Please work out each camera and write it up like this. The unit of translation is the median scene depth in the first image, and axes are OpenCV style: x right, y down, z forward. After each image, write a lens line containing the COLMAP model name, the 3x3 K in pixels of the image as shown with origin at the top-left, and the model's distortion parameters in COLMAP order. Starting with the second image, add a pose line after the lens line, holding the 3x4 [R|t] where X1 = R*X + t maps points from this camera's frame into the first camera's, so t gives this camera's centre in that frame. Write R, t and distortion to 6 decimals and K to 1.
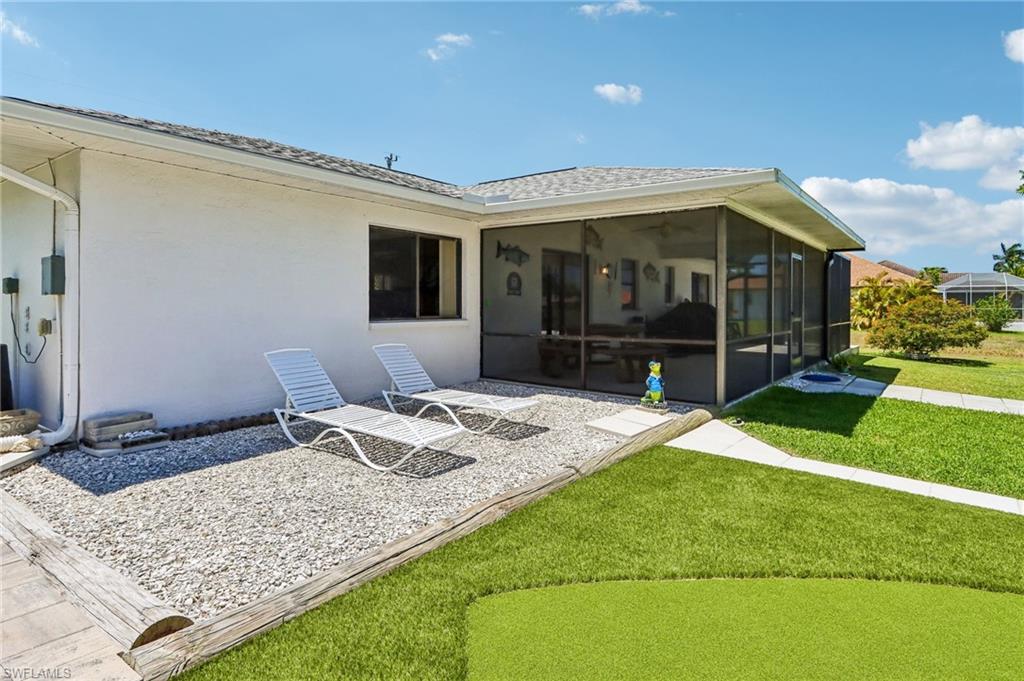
lens RADIAL K [[582.0, 0, 509.9], [0, 582.0, 311.1], [0, 0, 1]] dist [-0.013689, 0.001255]
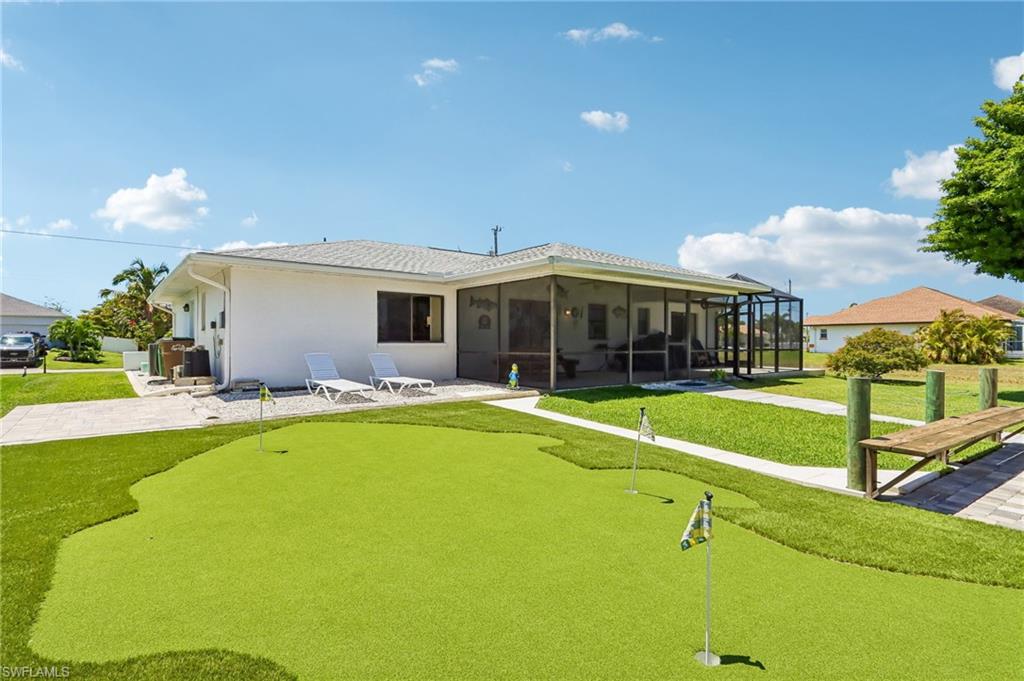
lens RADIAL K [[504.1, 0, 511.8], [0, 504.1, 342.2], [0, 0, 1]] dist [-0.018062, 0.006698]
pose [[0.964304, -0.002890, -0.264782, 0.510985], [0.000091, 0.999944, -0.010581, 0.028524], [0.264798, 0.010179, 0.964250, -0.383057]]
